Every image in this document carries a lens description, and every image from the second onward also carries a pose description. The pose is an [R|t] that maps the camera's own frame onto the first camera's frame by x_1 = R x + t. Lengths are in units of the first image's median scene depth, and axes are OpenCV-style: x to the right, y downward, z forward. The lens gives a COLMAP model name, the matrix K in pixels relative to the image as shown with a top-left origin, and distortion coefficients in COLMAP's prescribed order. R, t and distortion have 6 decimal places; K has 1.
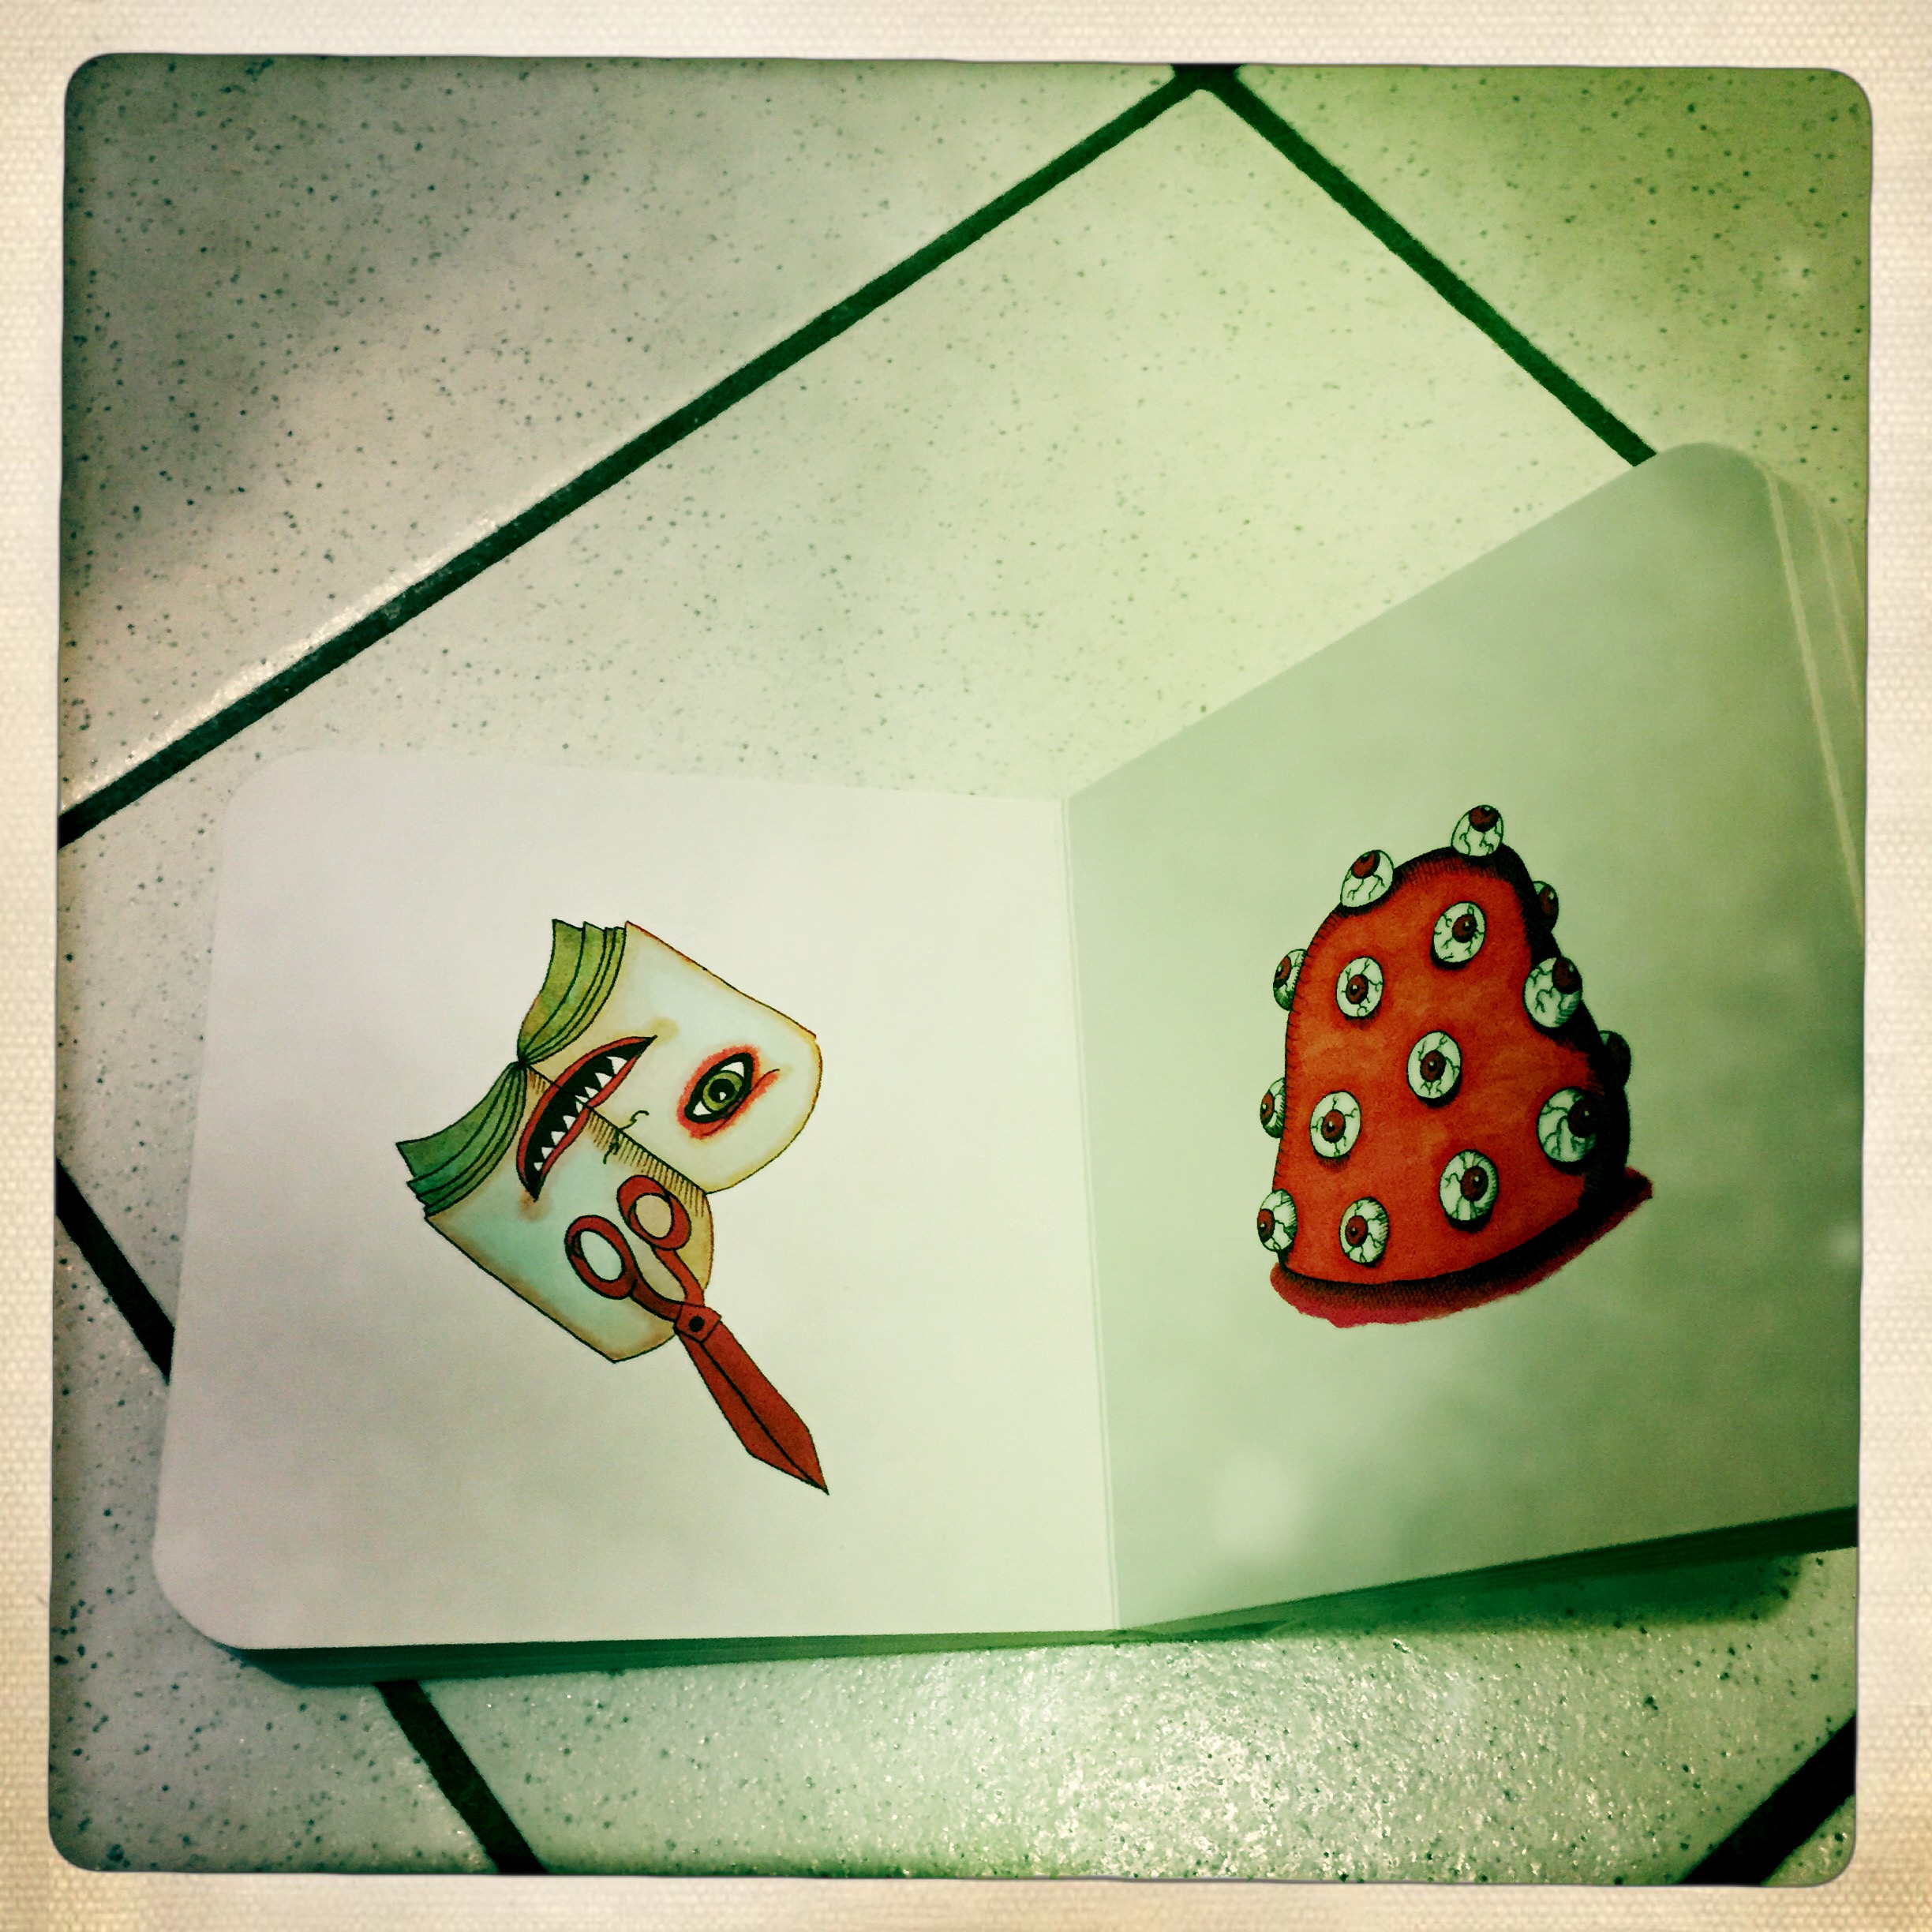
lens RADIAL K [[2235.4, 0, 965.3], [0, 2235.4, 972.3], [0, 0, 1]] dist [0.035394, 0.000000]
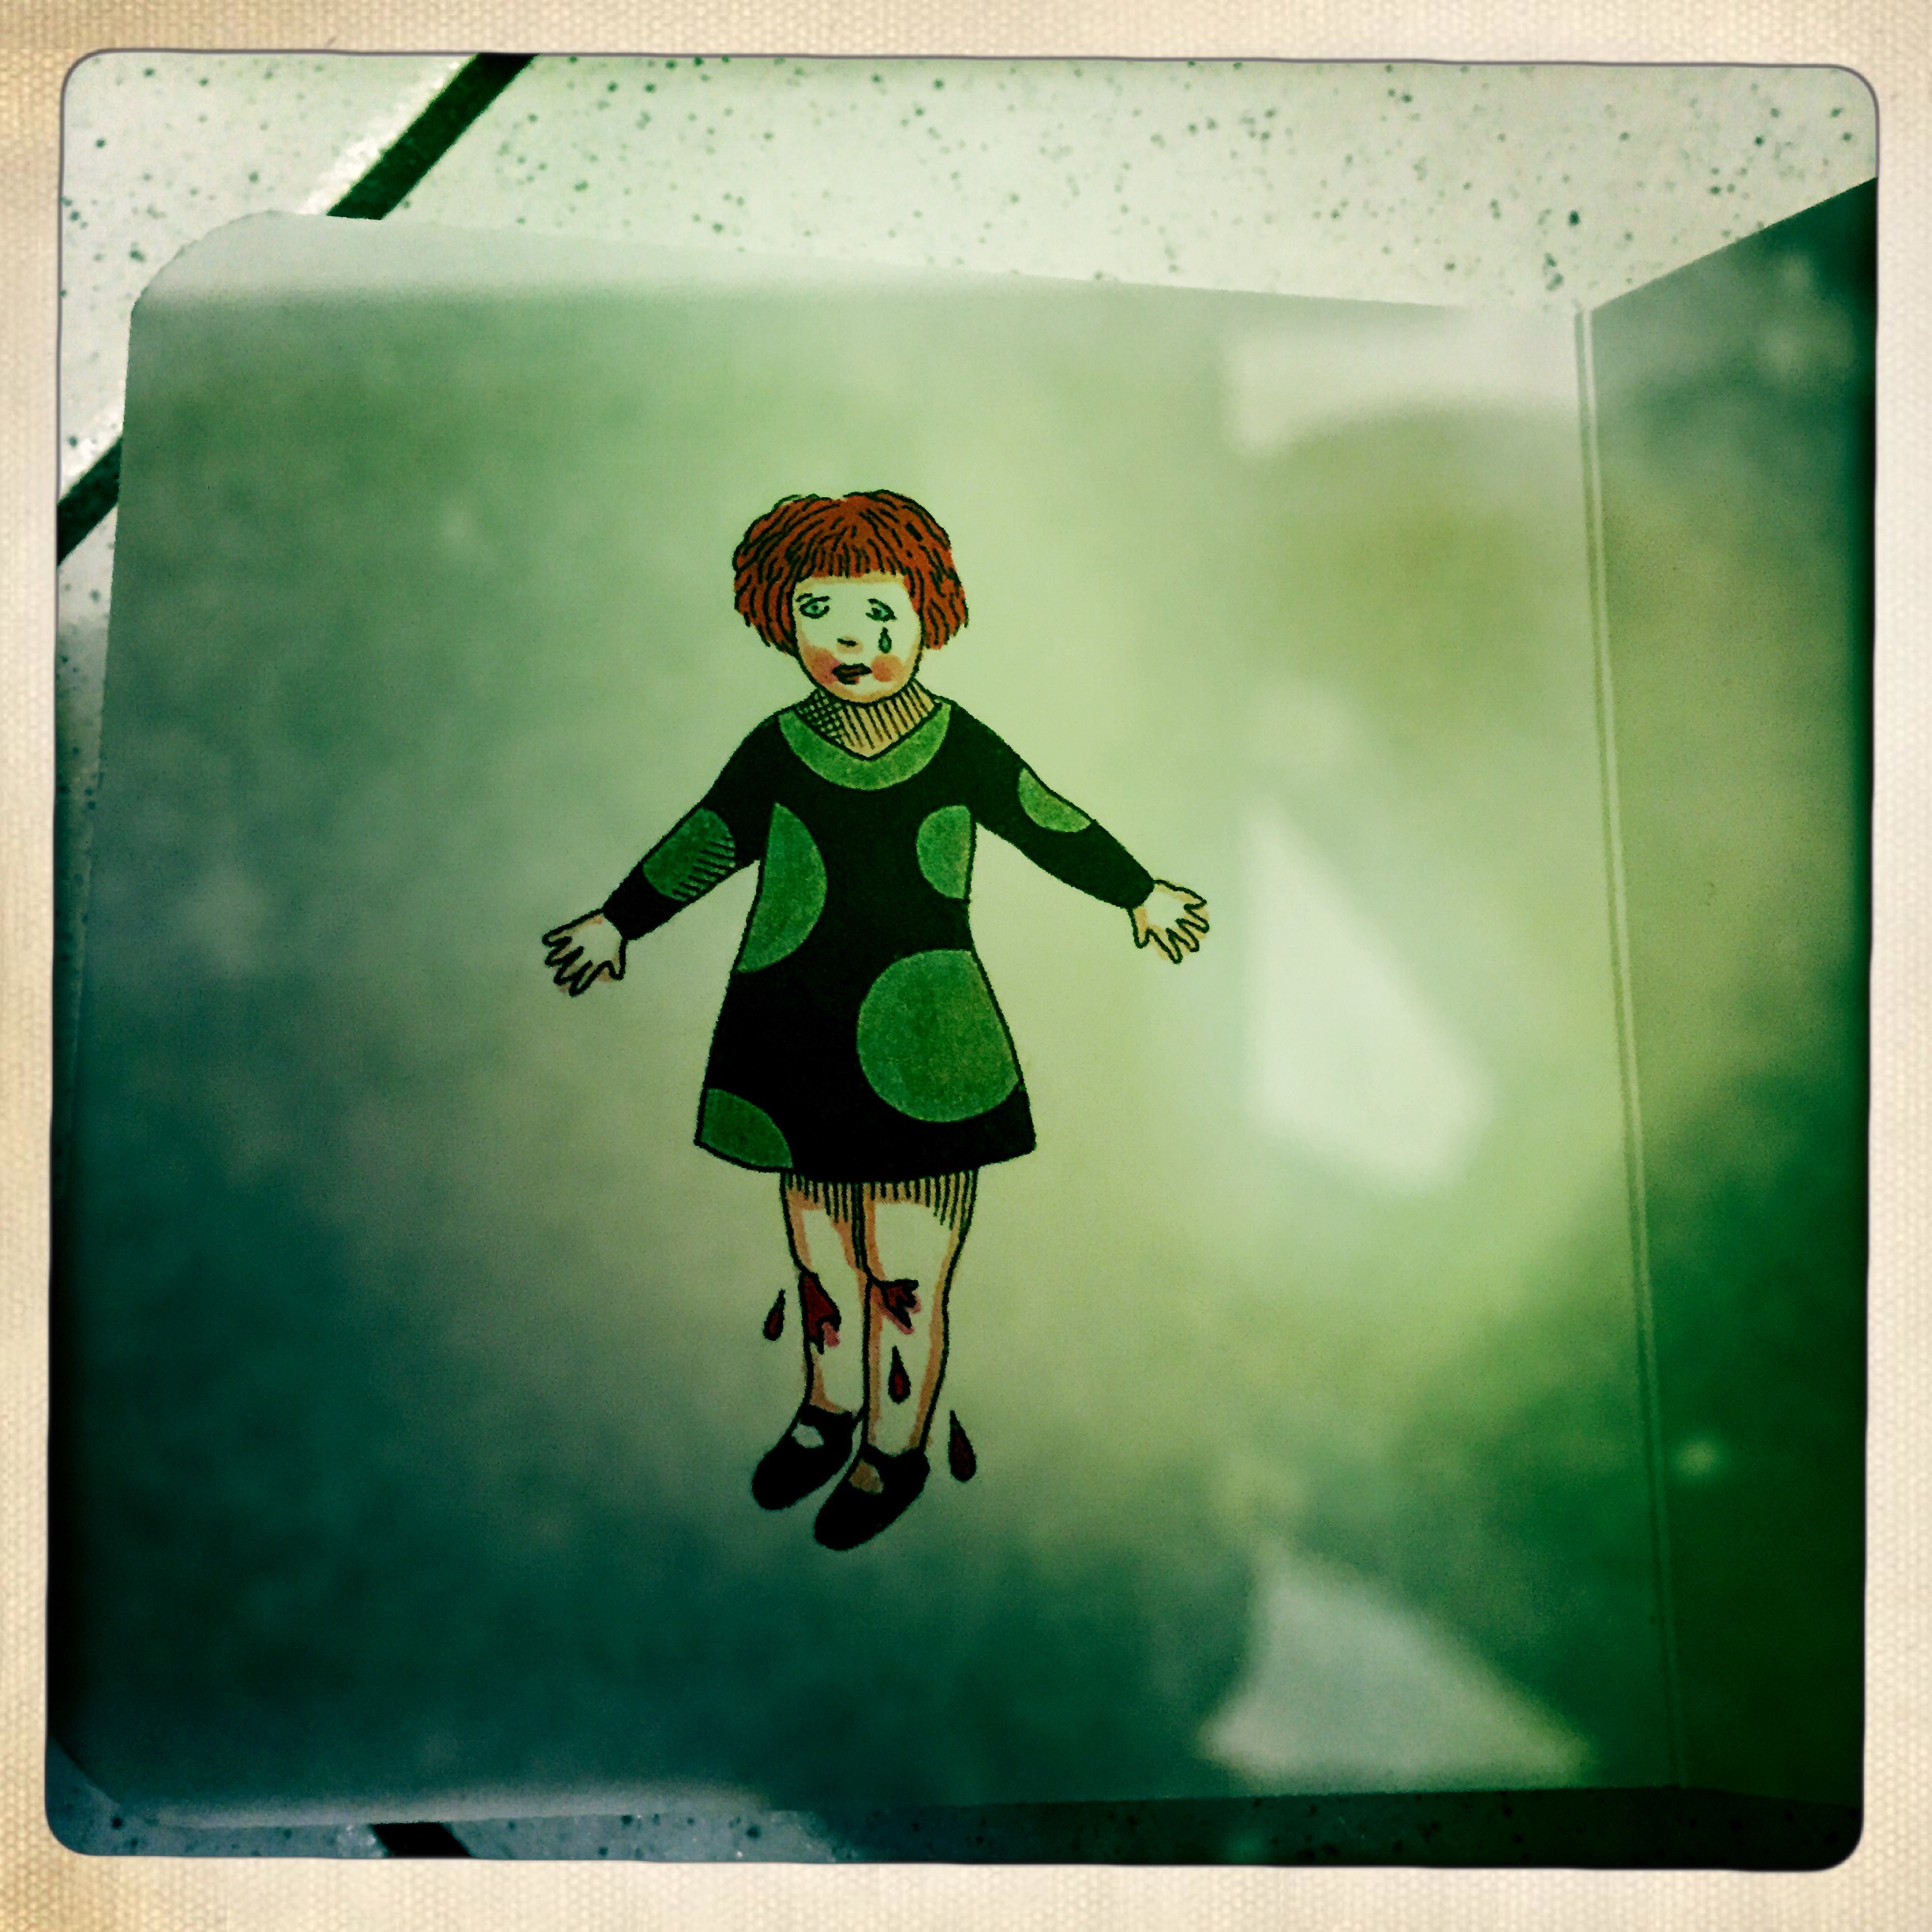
lens RADIAL K [[2235.4, 0, 948.7], [0, 2235.4, 973.1], [0, 0, 1]] dist [0.035394, 0.000000]
pose [[0.981208, -0.175055, -0.081160, -0.042660], [0.186420, 0.968575, 0.164654, -0.051248], [0.049786, -0.176689, 0.983007, 0.355757]]
